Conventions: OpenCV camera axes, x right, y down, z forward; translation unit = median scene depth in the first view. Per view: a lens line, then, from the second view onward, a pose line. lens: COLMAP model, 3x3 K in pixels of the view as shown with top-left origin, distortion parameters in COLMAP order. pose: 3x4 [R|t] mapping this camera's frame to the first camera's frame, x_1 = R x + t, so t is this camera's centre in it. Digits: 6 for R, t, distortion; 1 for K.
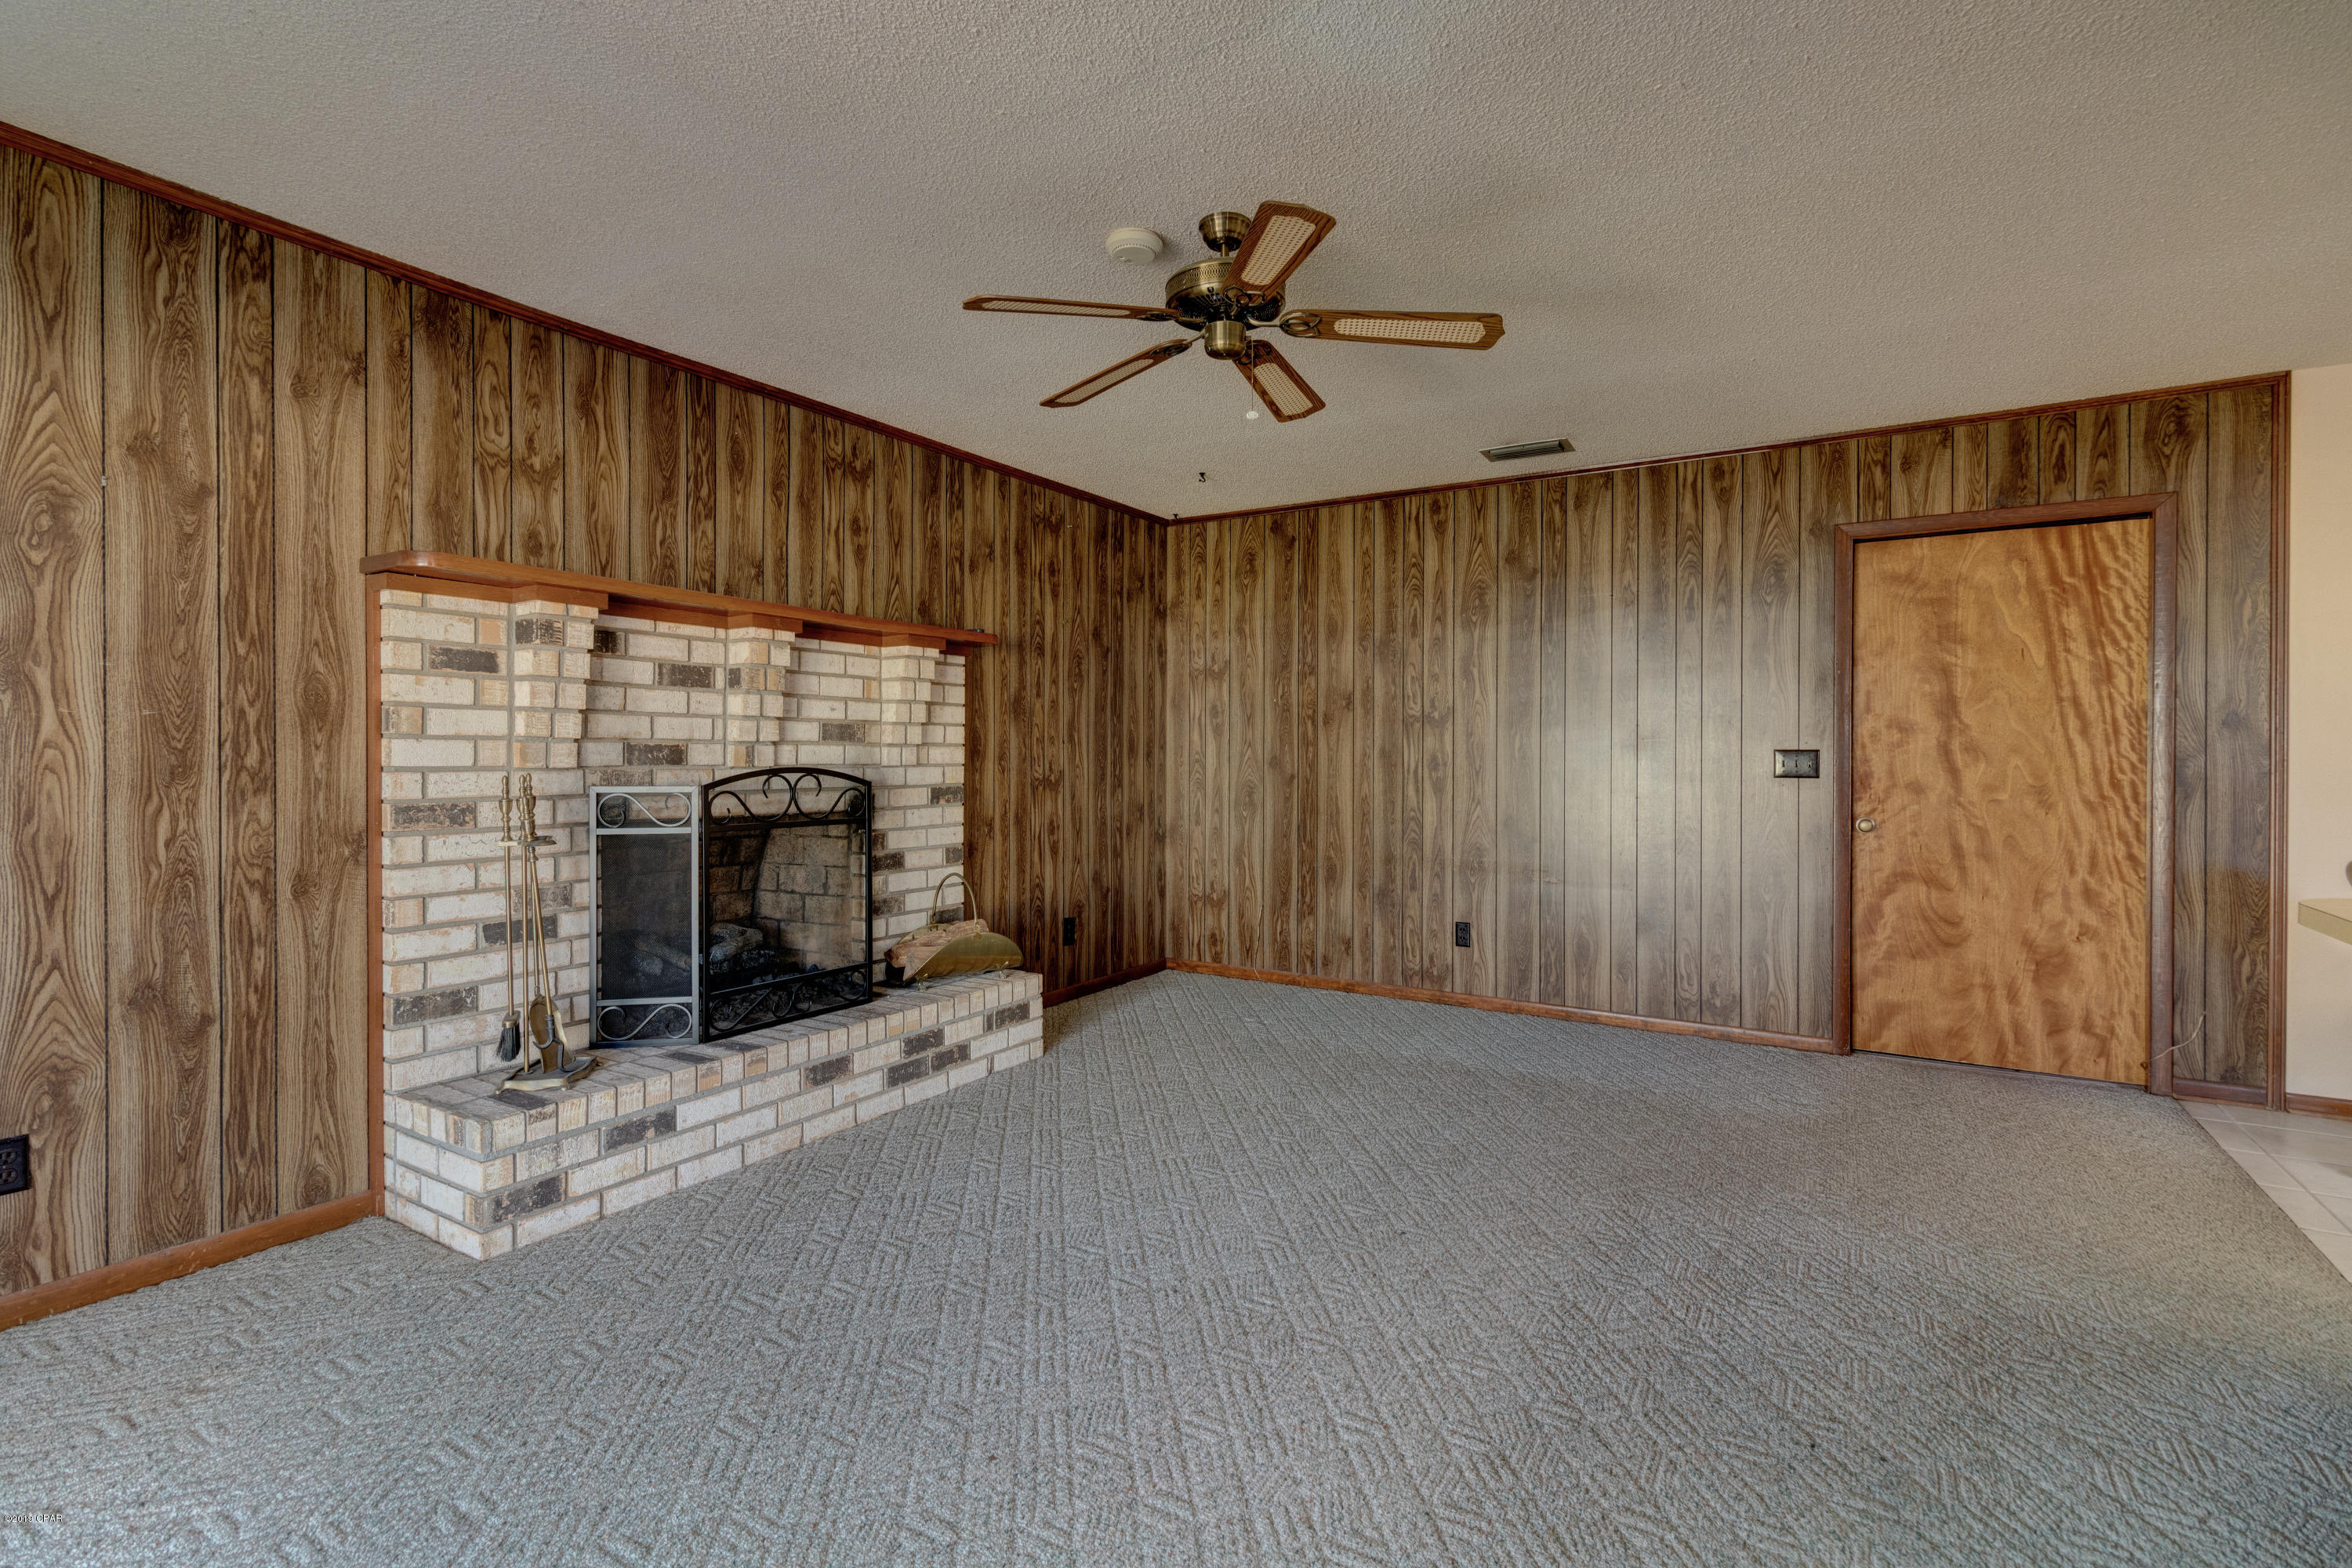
lens RADIAL K [[1143.1, 0, 1170.4], [0, 1143.1, 762.8], [0, 0, 1]] dist [0.000823, 0.002106]
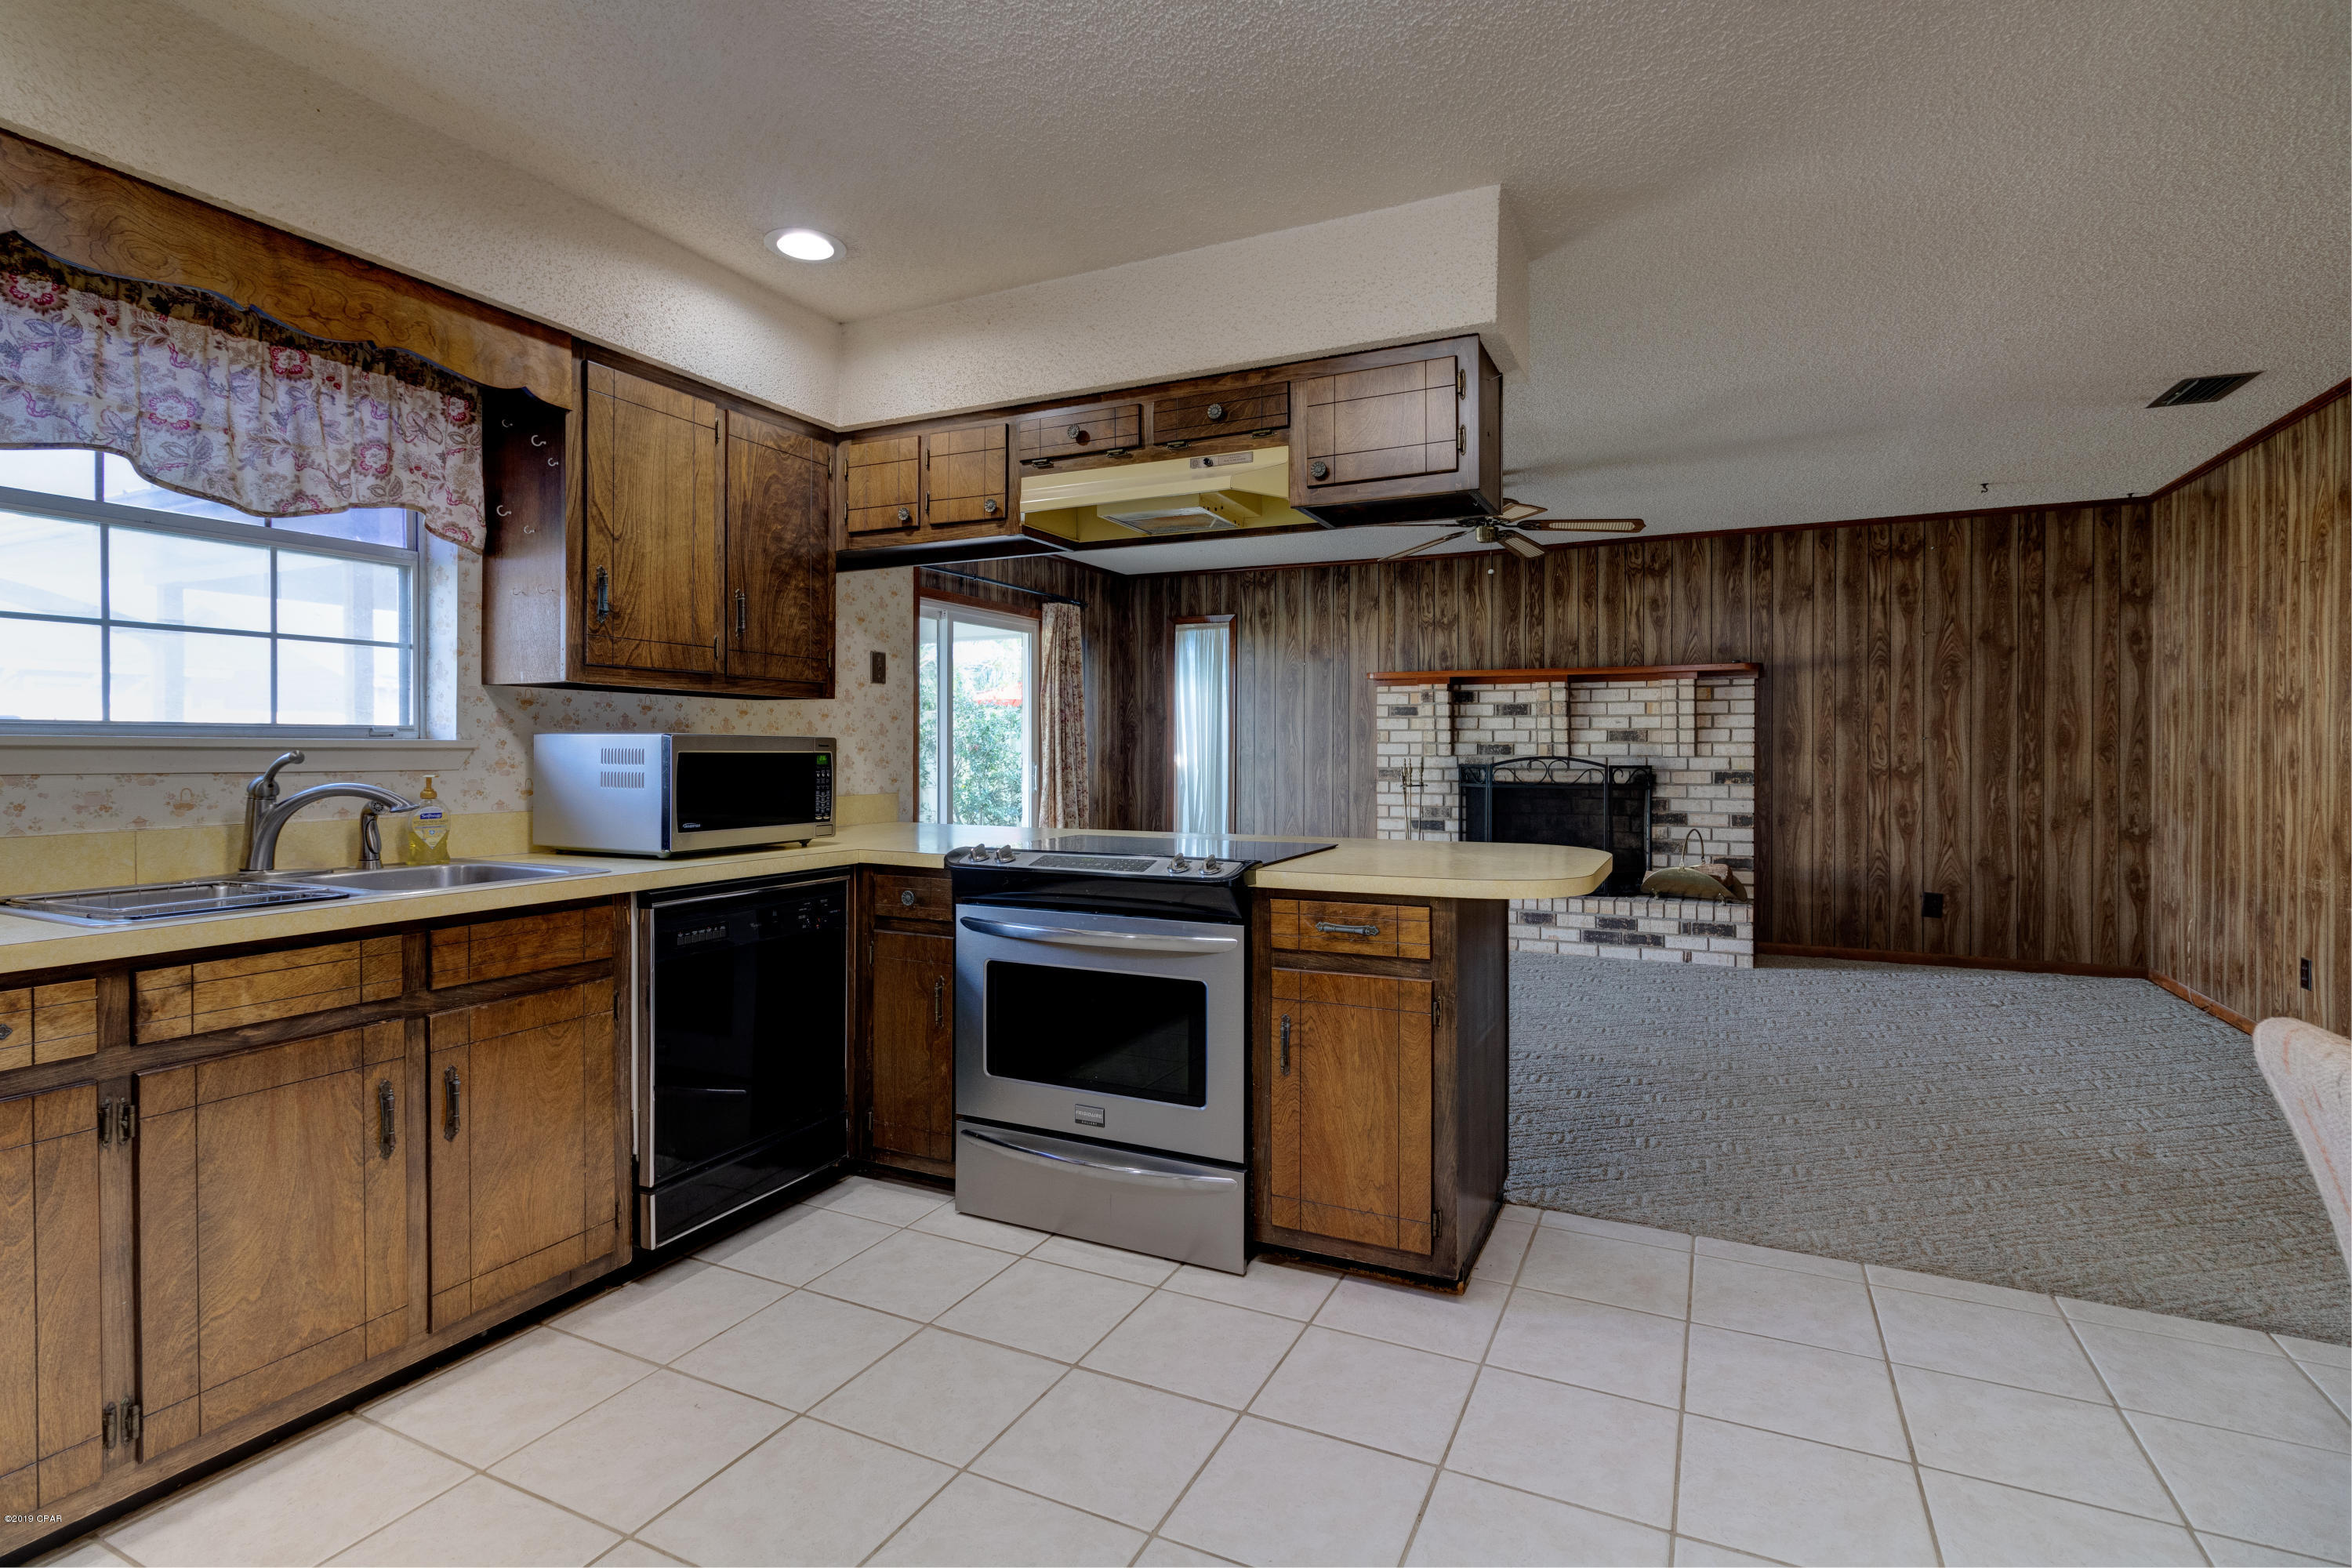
lens RADIAL K [[1143.1, 0, 1210.2], [0, 1143.1, 752.6], [0, 0, 1]] dist [0.000823, 0.002106]
pose [[0.135818, 0.000813, -0.990733, 1.234506], [-0.006110, 0.999981, -0.000017, 0.001137], [0.990715, 0.006055, 0.135821, 0.178604]]
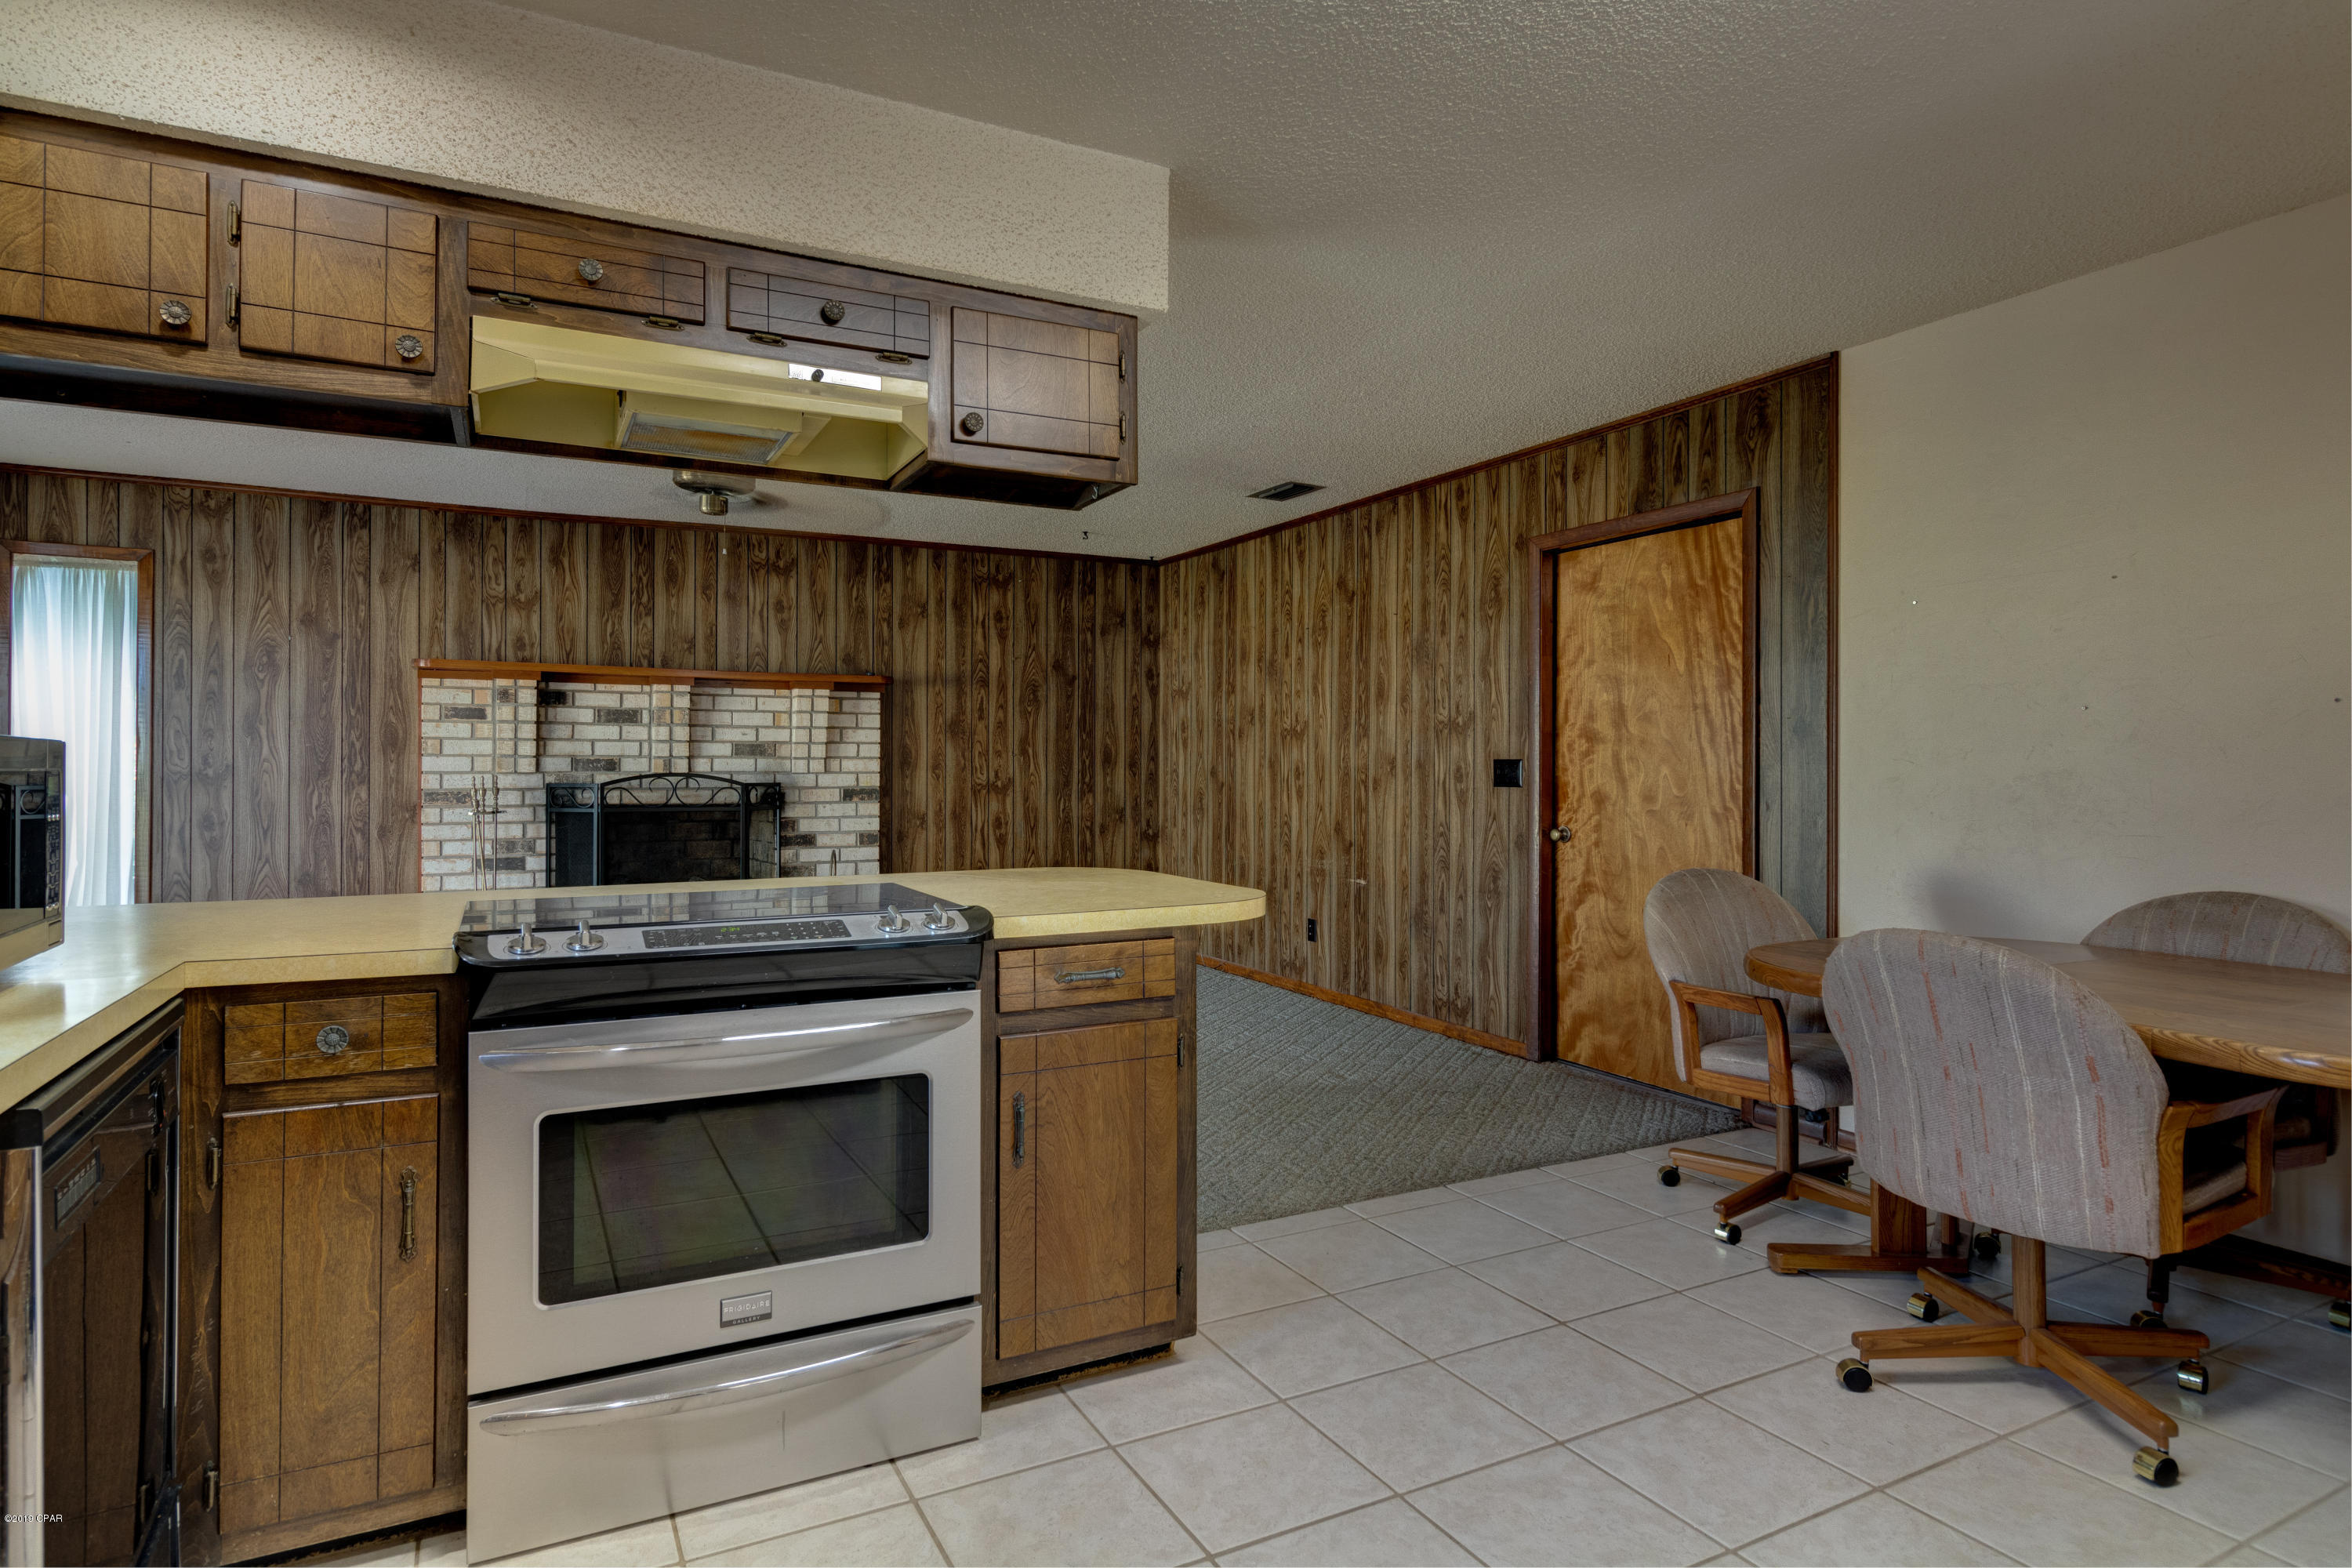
lens RADIAL K [[1264.2, 0, 1178.3], [0, 1264.2, 766.4], [0, 0, 1]] dist [0.003995, -0.001495]
pose [[0.872822, -0.000172, -0.488040, 0.959722], [-0.003088, 0.999978, -0.005876, 0.002540], [0.488030, 0.006636, 0.872802, -0.147633]]
